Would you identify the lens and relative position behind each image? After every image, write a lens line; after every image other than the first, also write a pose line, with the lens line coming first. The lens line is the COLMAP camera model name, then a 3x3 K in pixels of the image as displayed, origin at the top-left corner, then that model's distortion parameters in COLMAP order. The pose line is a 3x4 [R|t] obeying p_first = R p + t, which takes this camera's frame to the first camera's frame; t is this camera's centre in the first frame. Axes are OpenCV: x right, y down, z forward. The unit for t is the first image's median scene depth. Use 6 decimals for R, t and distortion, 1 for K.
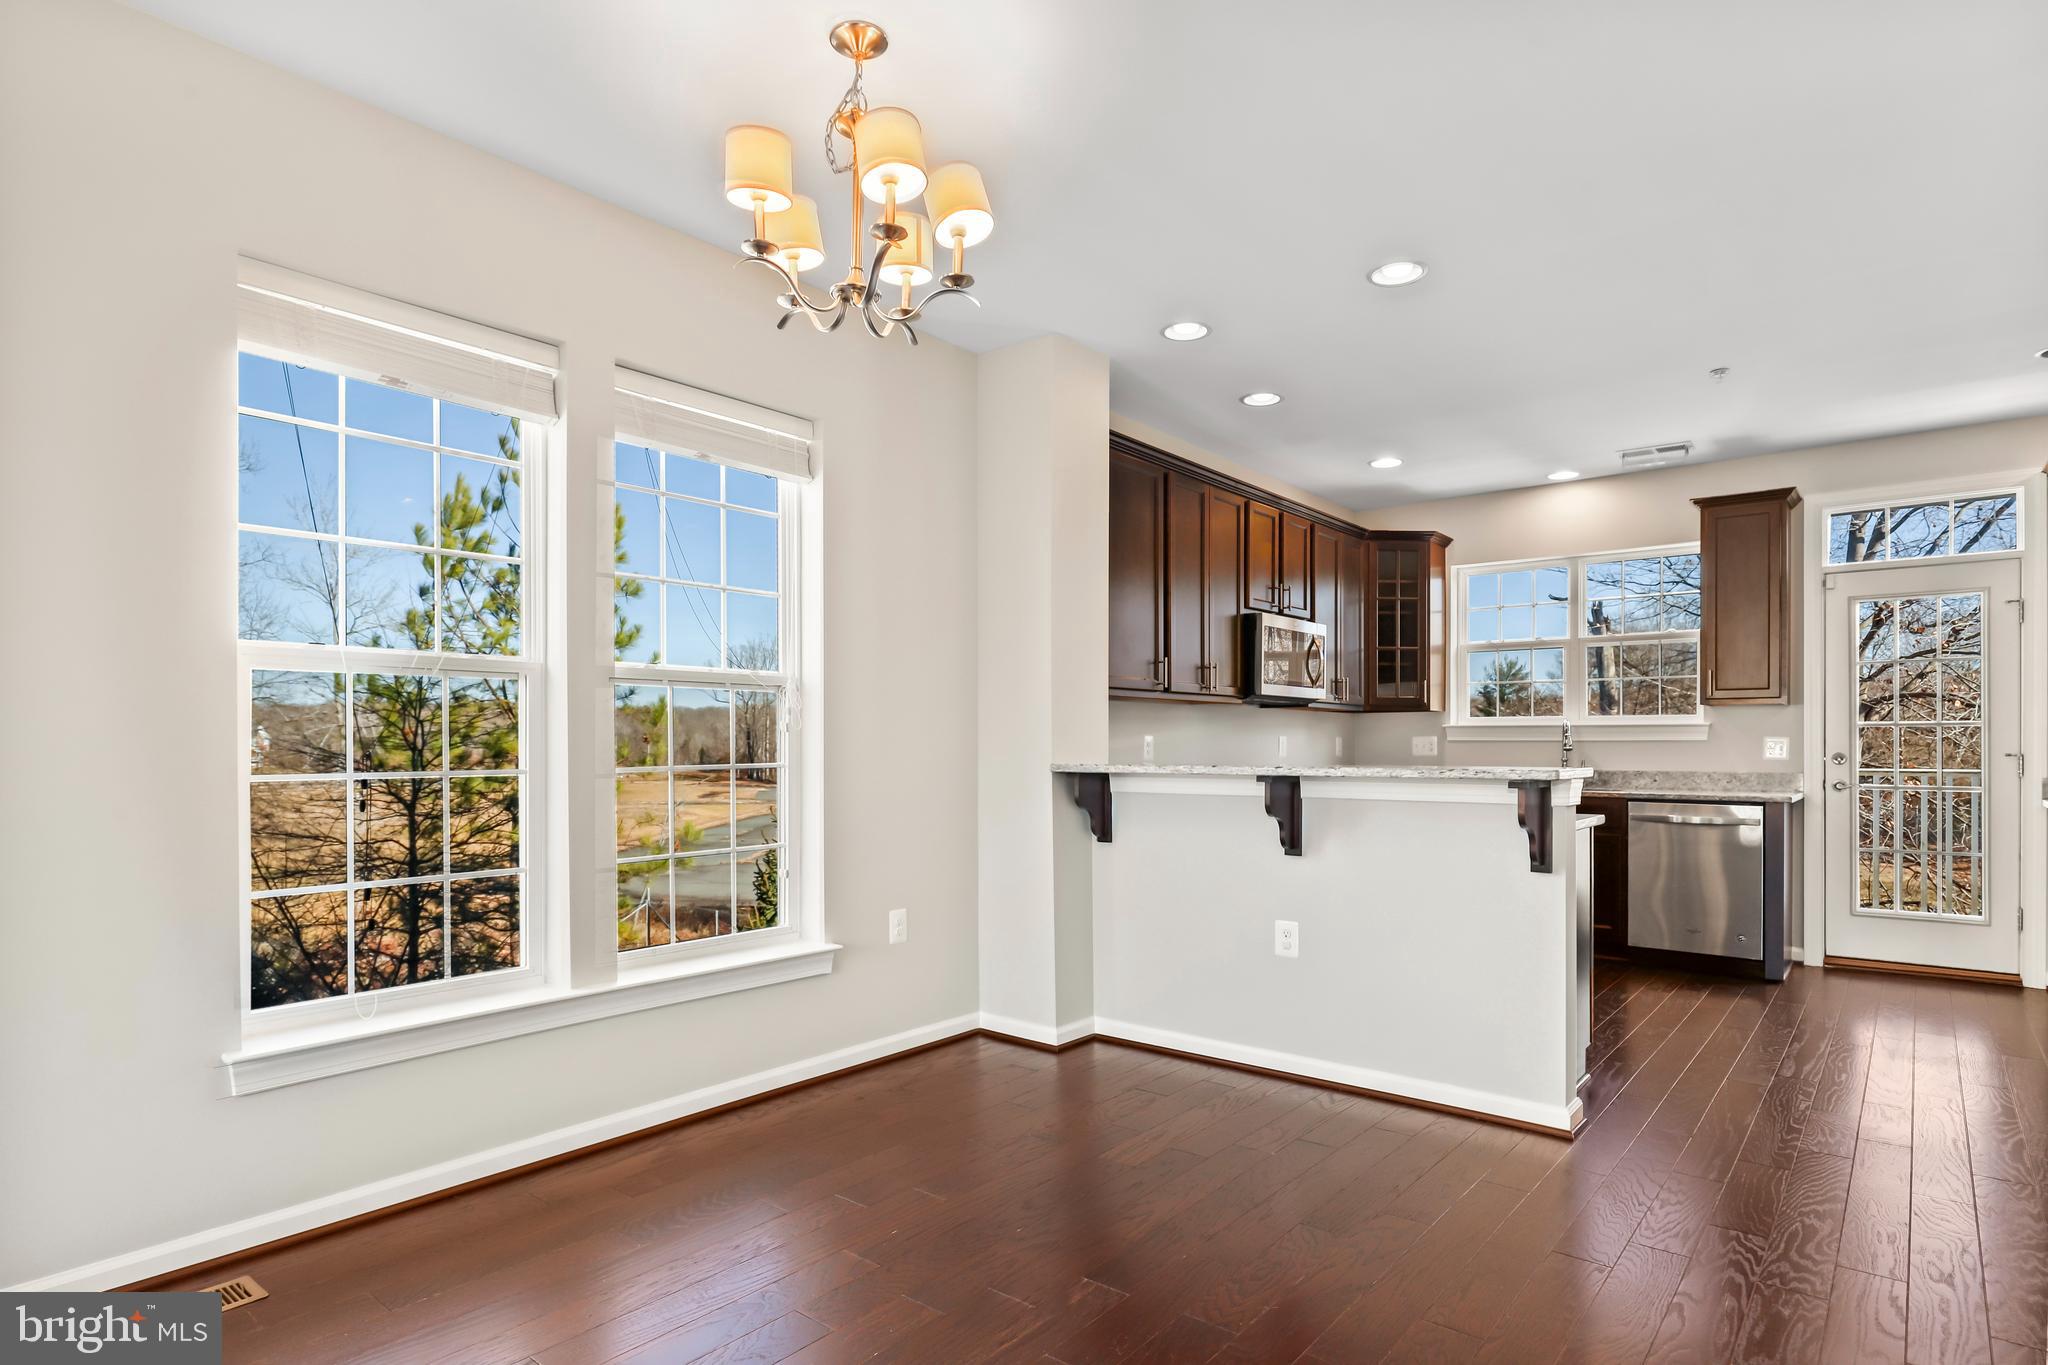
lens RADIAL K [[1094.5, 0, 1028.3], [0, 1094.5, 738.2], [0, 0, 1]] dist [0.001502, 0.000754]
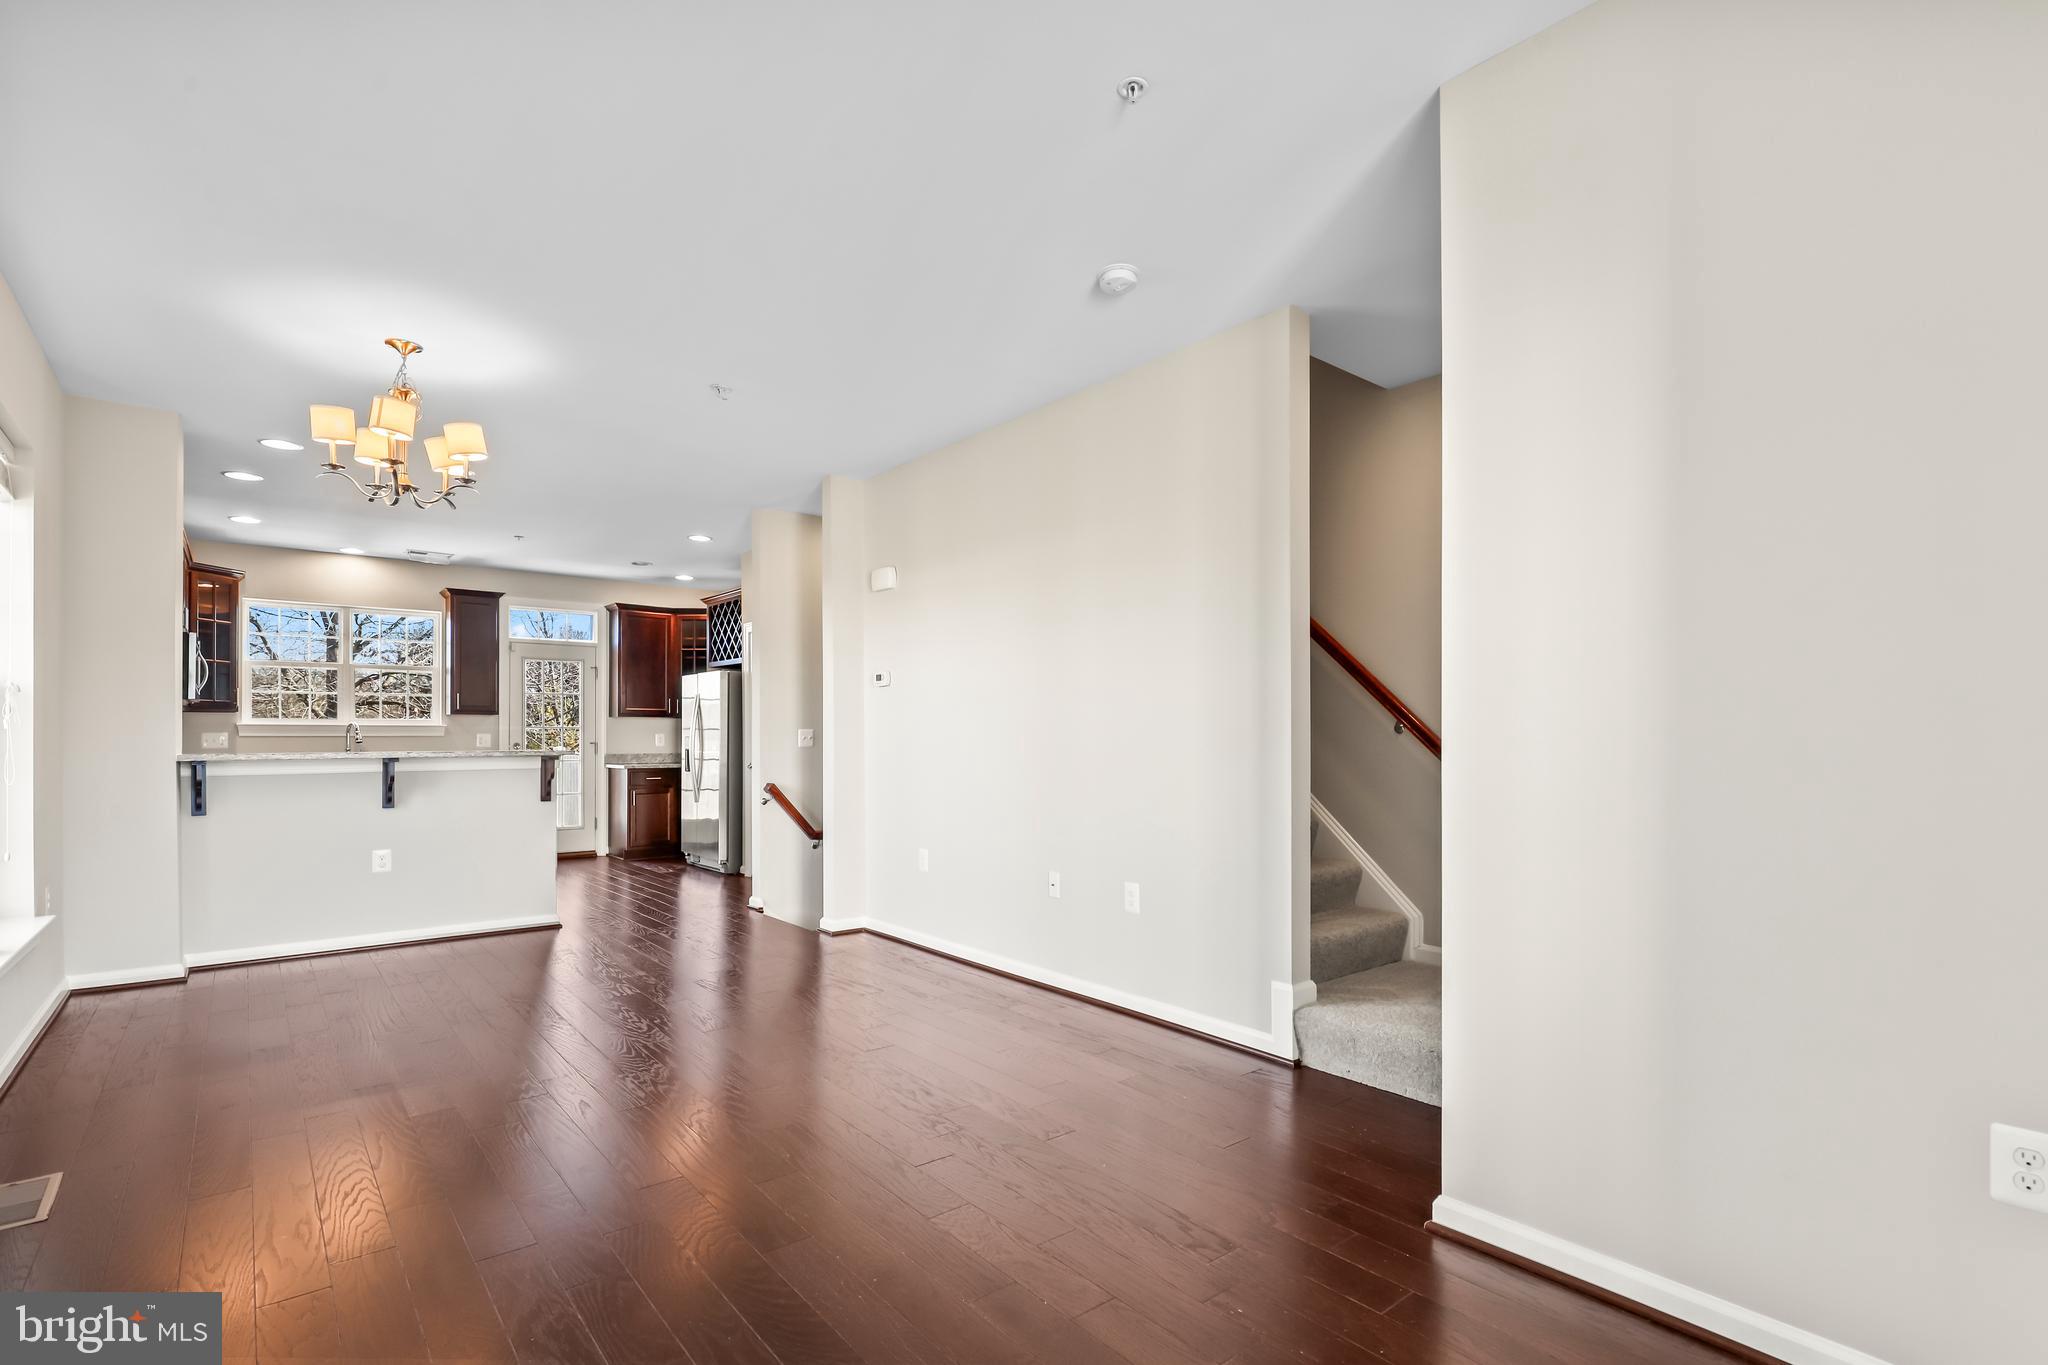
lens RADIAL K [[955.2, 0, 1025.8], [0, 955.2, 733.3], [0, 0, 1]] dist [-0.001019, 0.000064]
pose [[0.195149, 0.002454, 0.980771, -0.657599], [-0.002771, 0.999994, -0.001951, -0.001288], [-0.980770, -0.002337, 0.195155, -0.130793]]
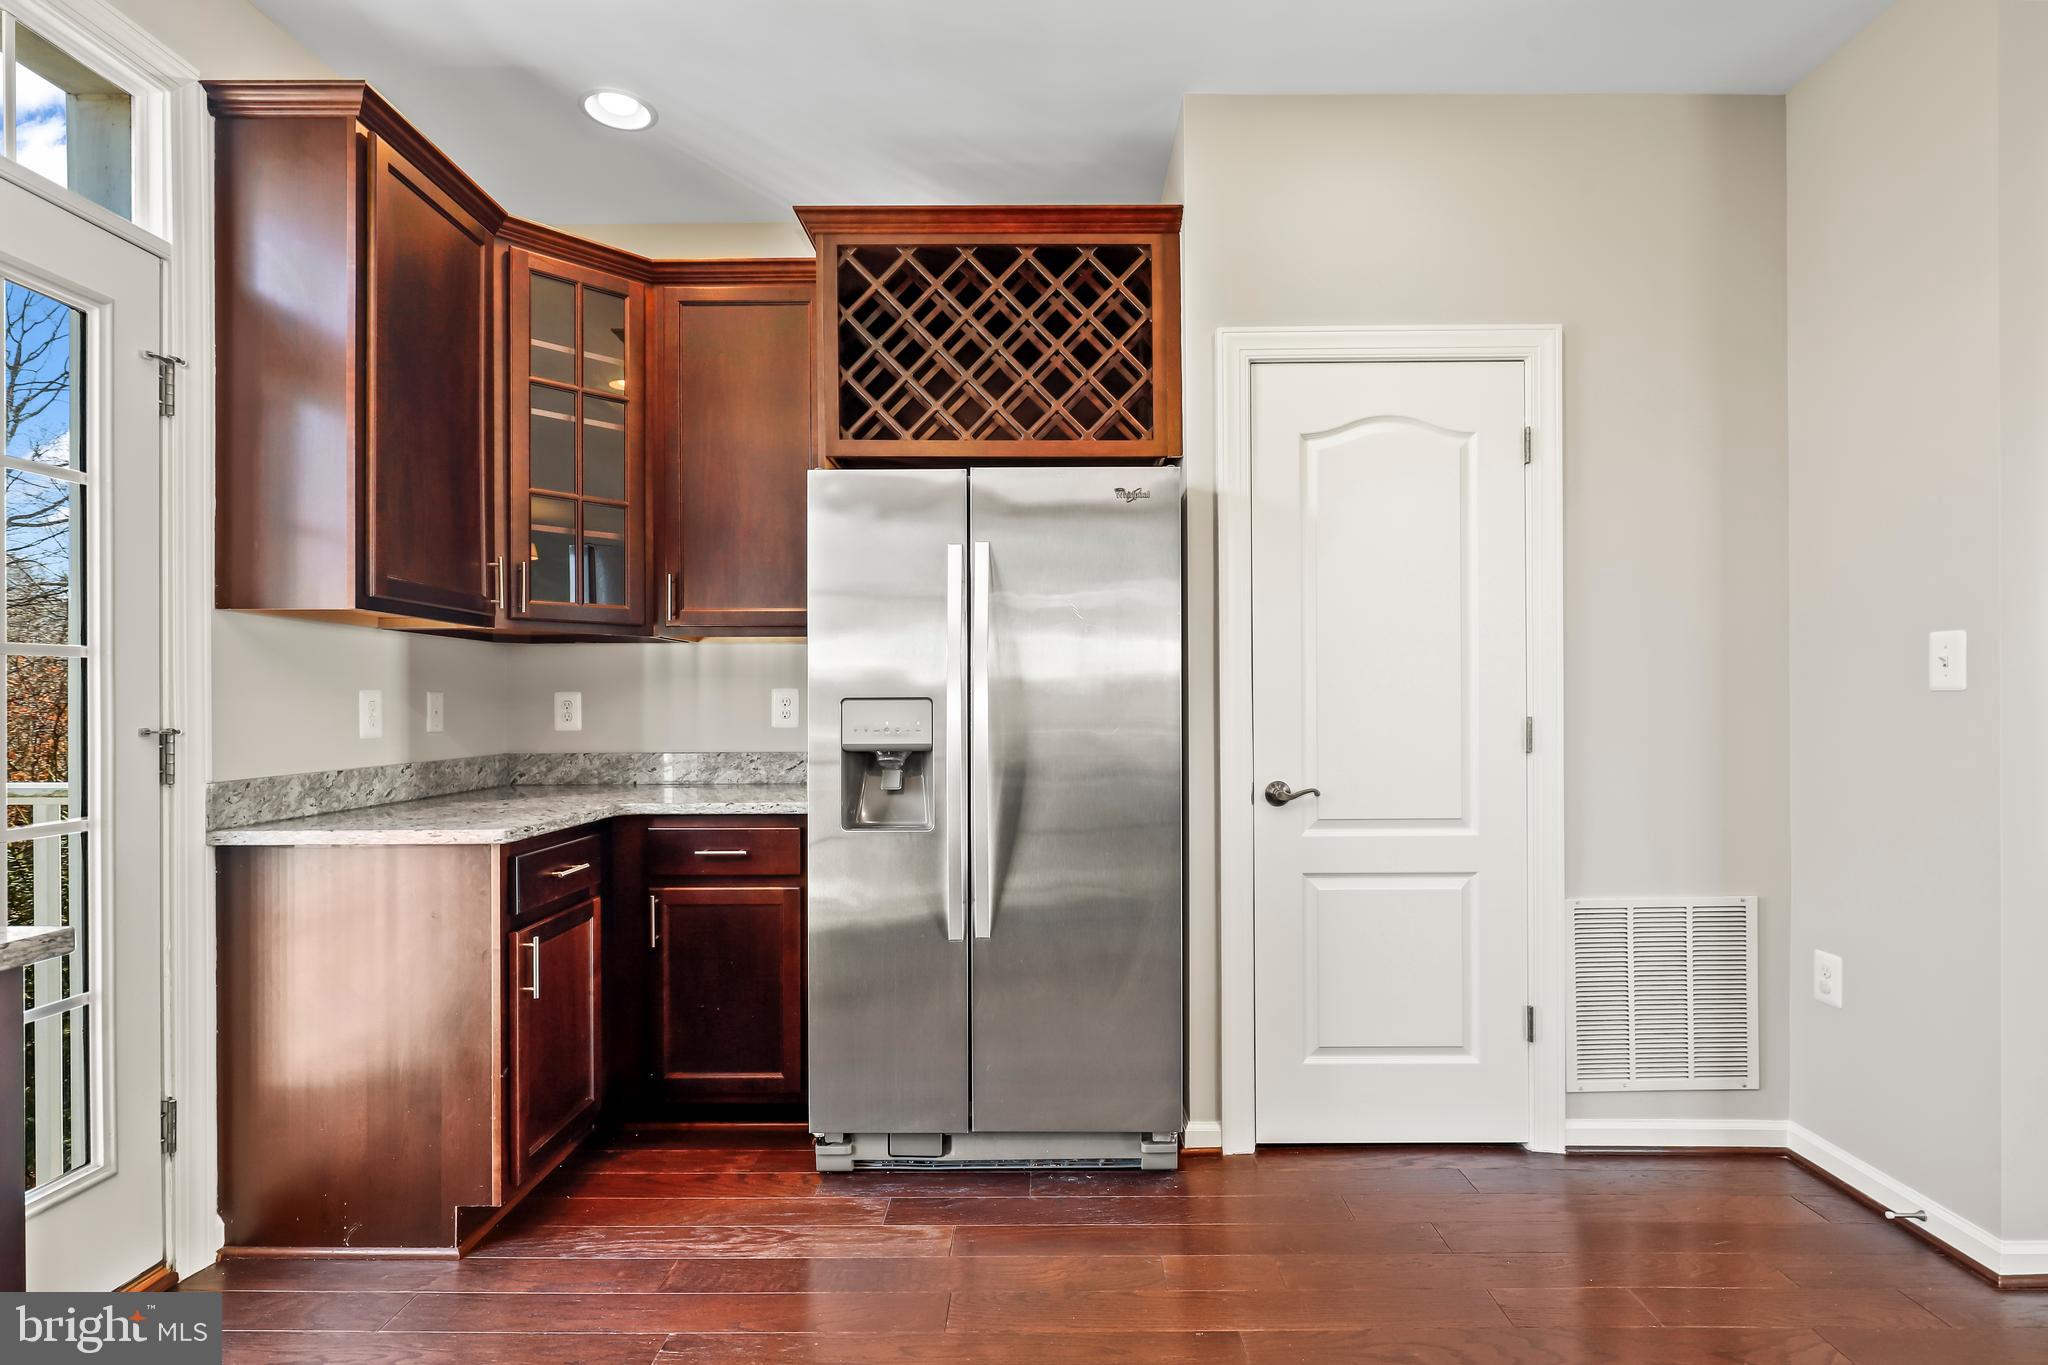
lens RADIAL K [[1046.2, 0, 1027.9], [0, 1046.2, 700.5], [0, 0, 1]] dist [-0.000332, -0.000054]
pose [[-0.627968, 0.002165, 0.778236, 0.372447], [0.001602, 0.999998, -0.001489, 0.004754], [-0.778237, 0.000311, -0.627970, 0.949238]]
